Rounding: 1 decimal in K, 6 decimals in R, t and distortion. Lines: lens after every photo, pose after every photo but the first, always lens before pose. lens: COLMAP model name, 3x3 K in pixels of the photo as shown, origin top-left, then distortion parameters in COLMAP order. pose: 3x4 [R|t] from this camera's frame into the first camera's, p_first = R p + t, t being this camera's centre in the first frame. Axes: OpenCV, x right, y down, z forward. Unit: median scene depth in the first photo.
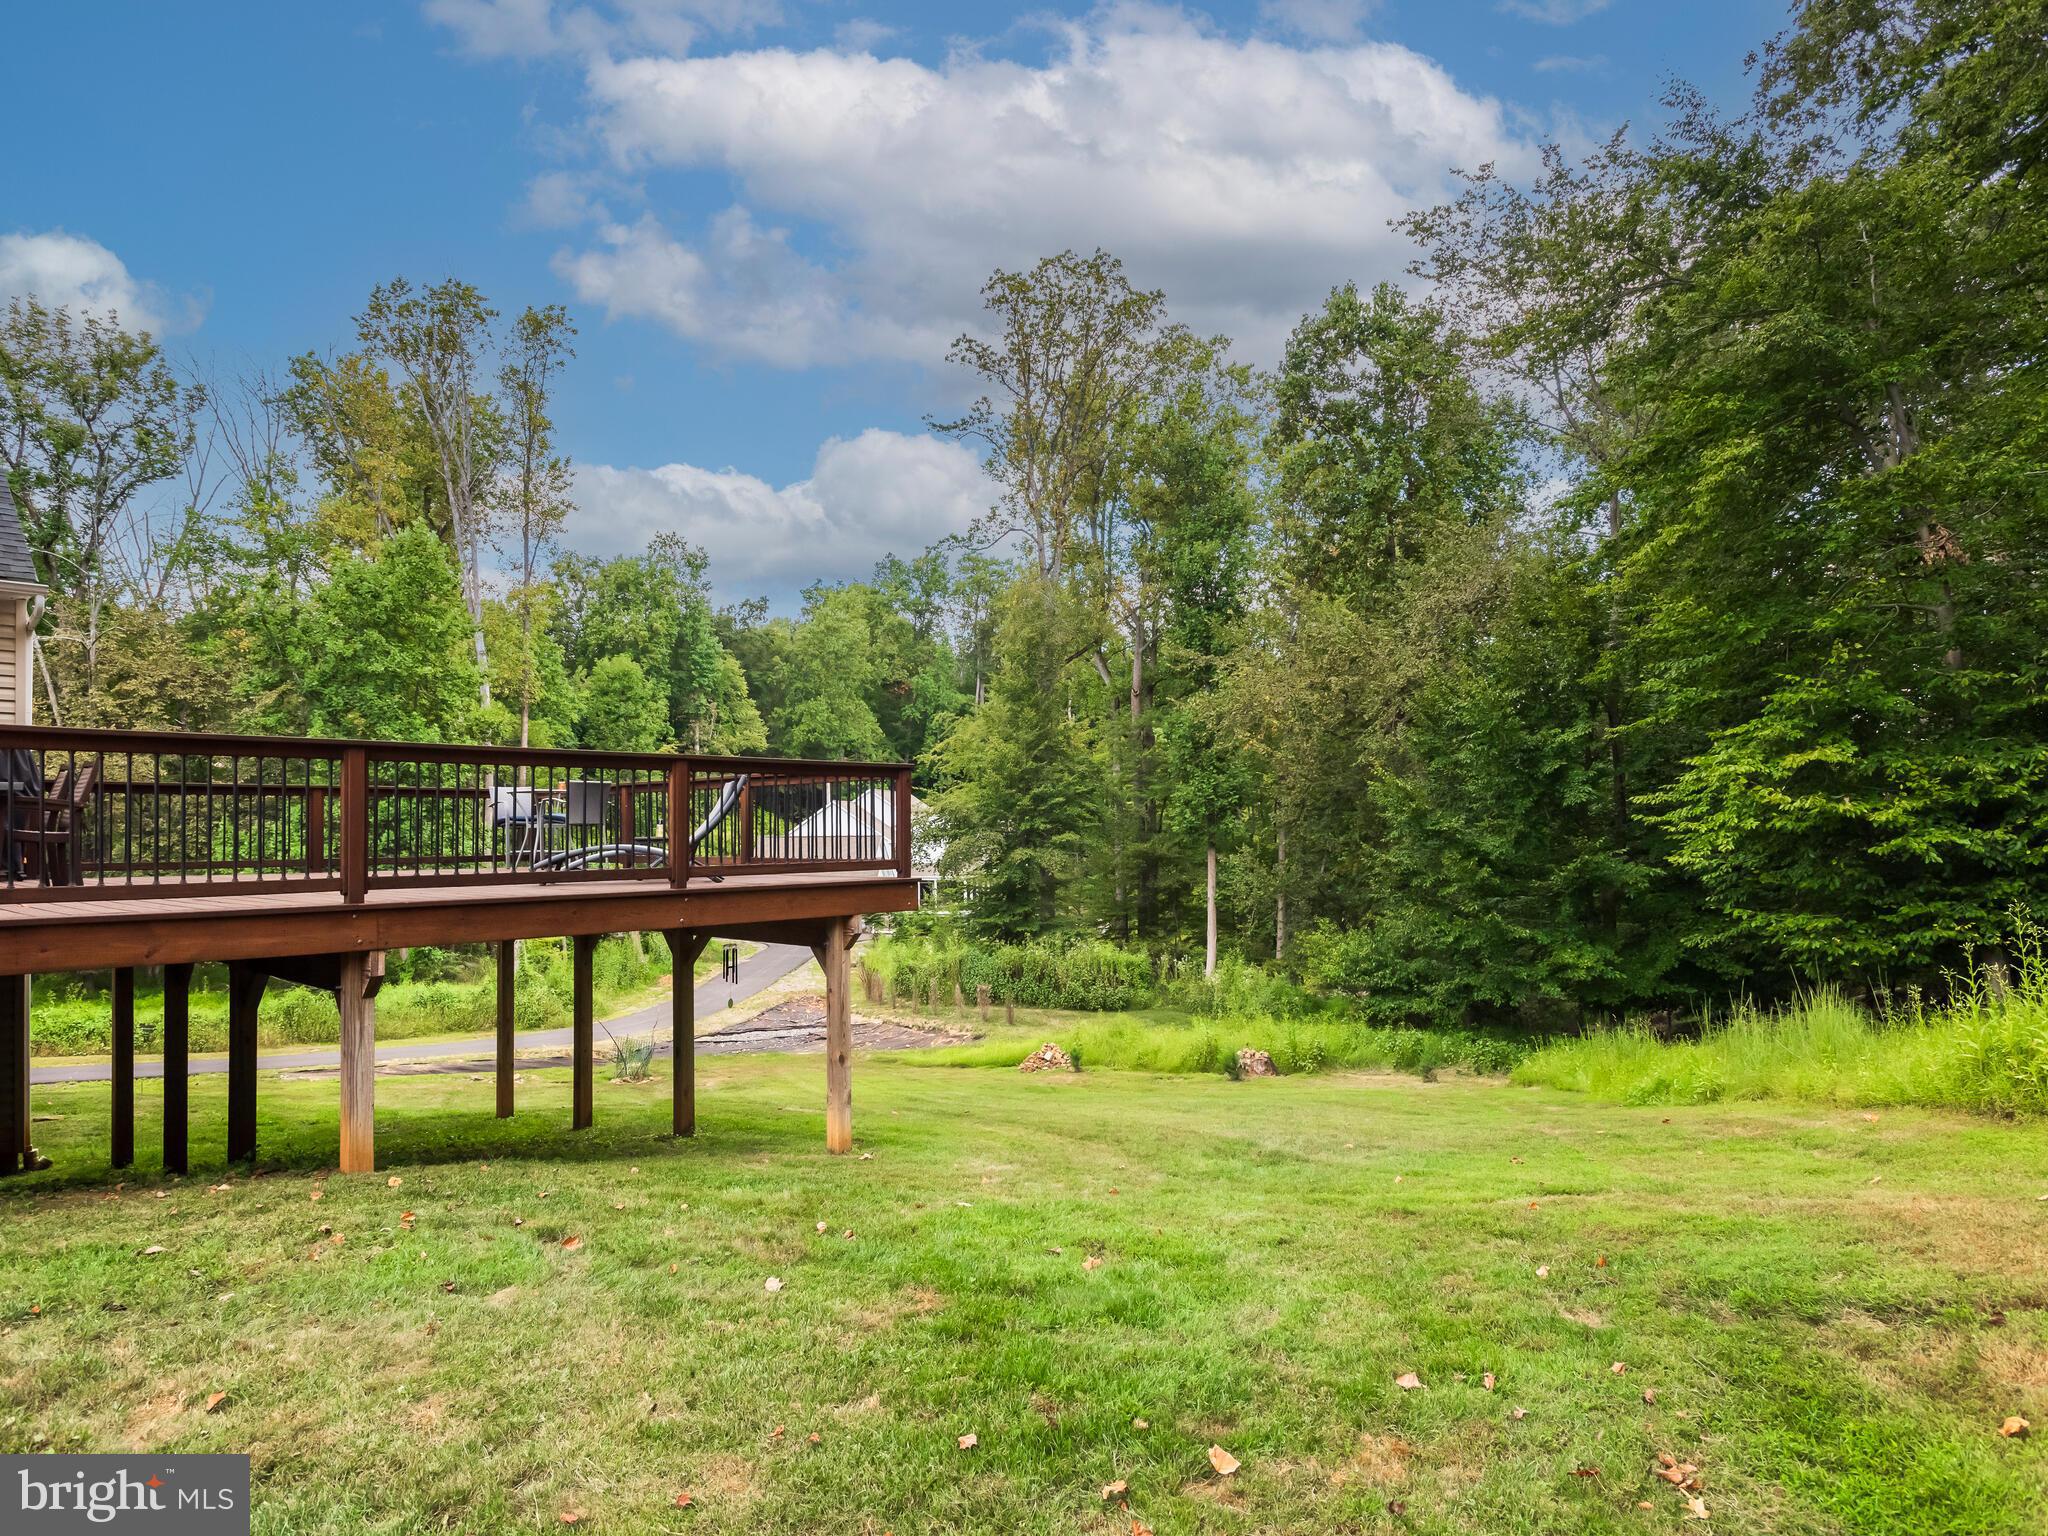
lens RADIAL K [[1203.7, 0, 1025.6], [0, 1203.7, 806.9], [0, 0, 1]] dist [0.033905, -0.014873]
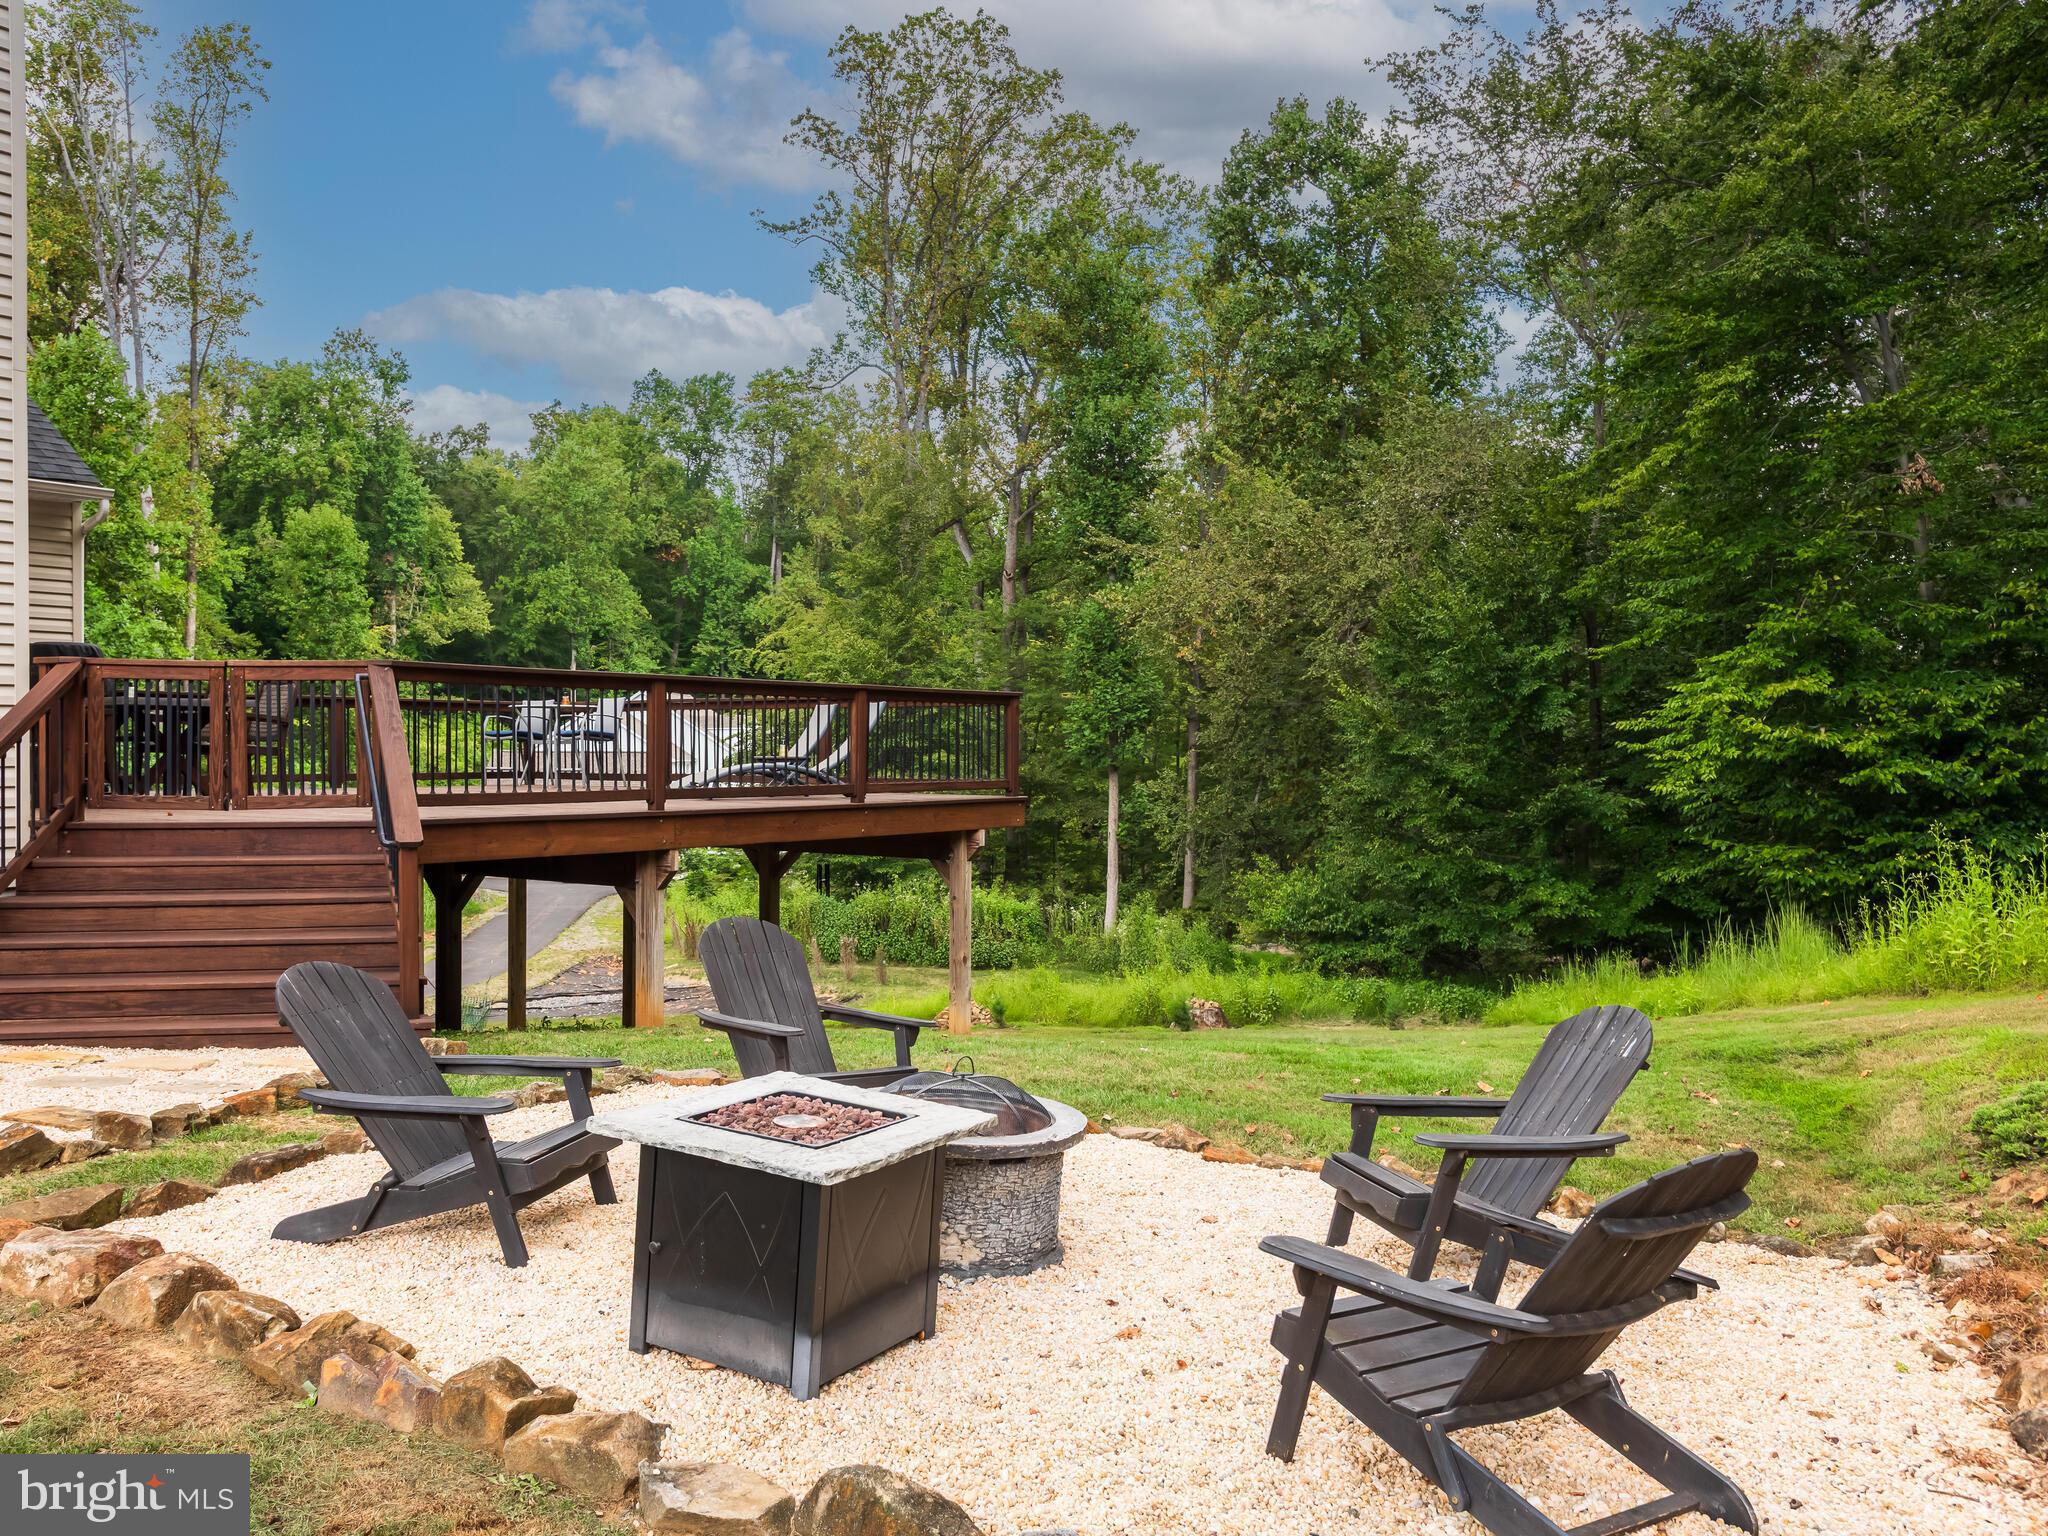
lens RADIAL K [[1645.7, 0, 1024.0], [0, 1645.7, 768.0], [0, 0, 1]] dist [0.075899, -0.087315]
pose [[0.990167, 0.010402, 0.139502, -0.075253], [-0.014871, 0.999408, 0.031032, -0.003370], [-0.139096, -0.032801, 0.989735, -0.120006]]
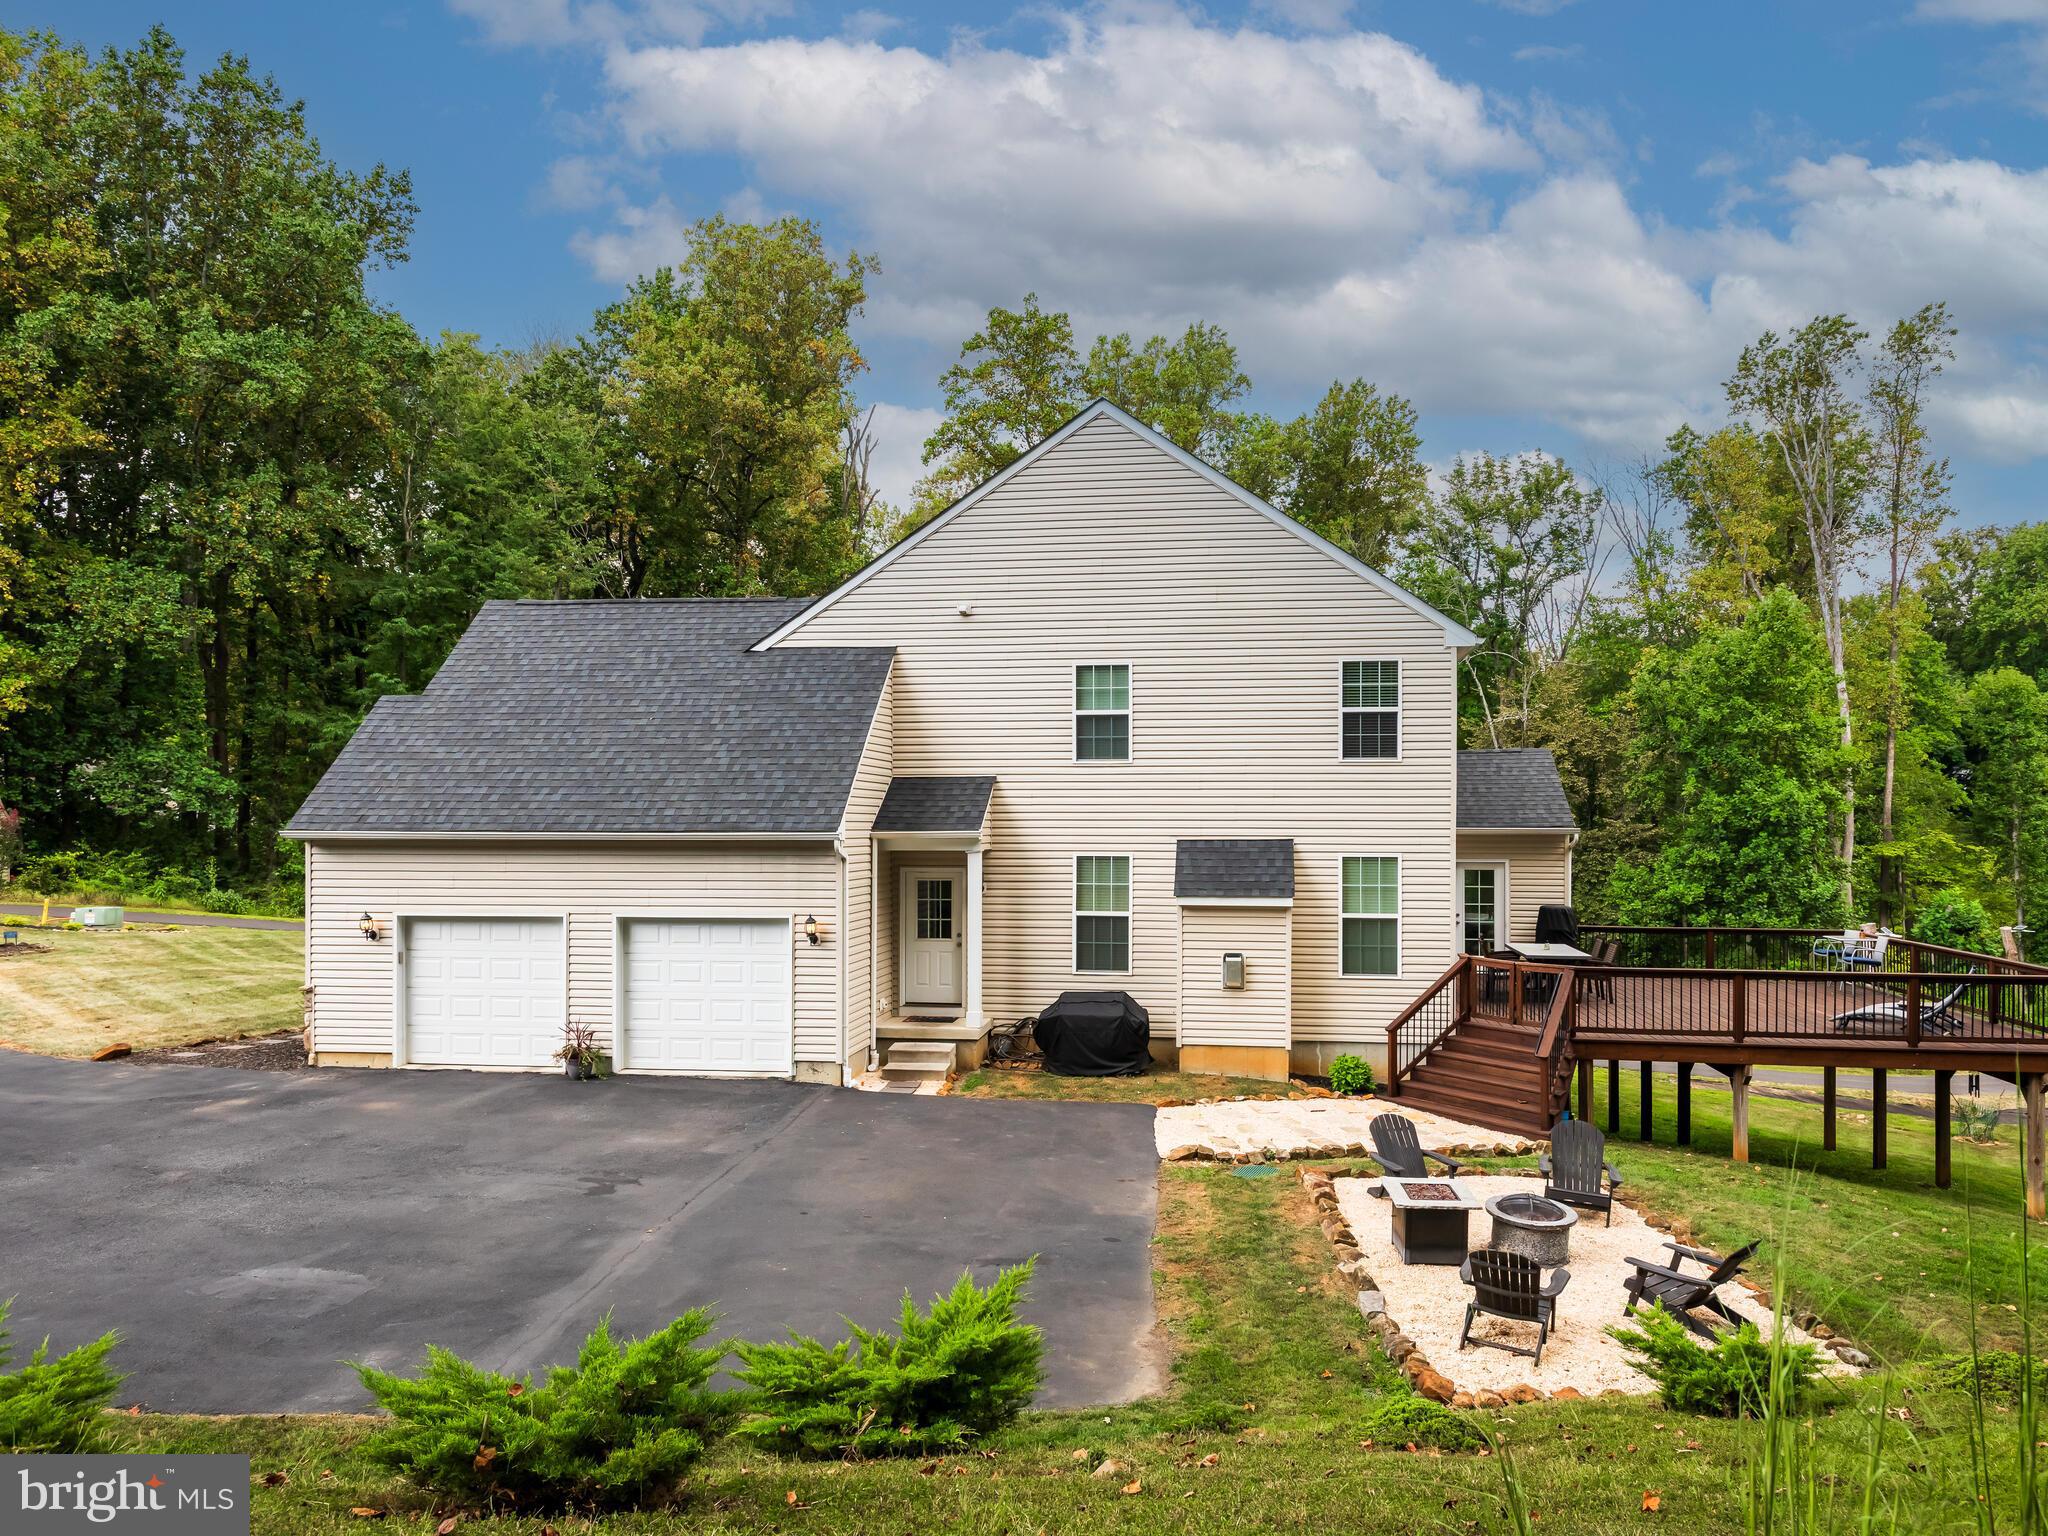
lens RADIAL K [[1349.2, 0, 1026.9], [0, 1349.2, 813.8], [0, 0, 1]] dist [0.038863, -0.035007]
pose [[0.564015, 0.016179, -0.825606, 0.143643], [0.010527, 0.999586, 0.026780, -0.078051], [0.825697, -0.023796, 0.563611, -0.276682]]
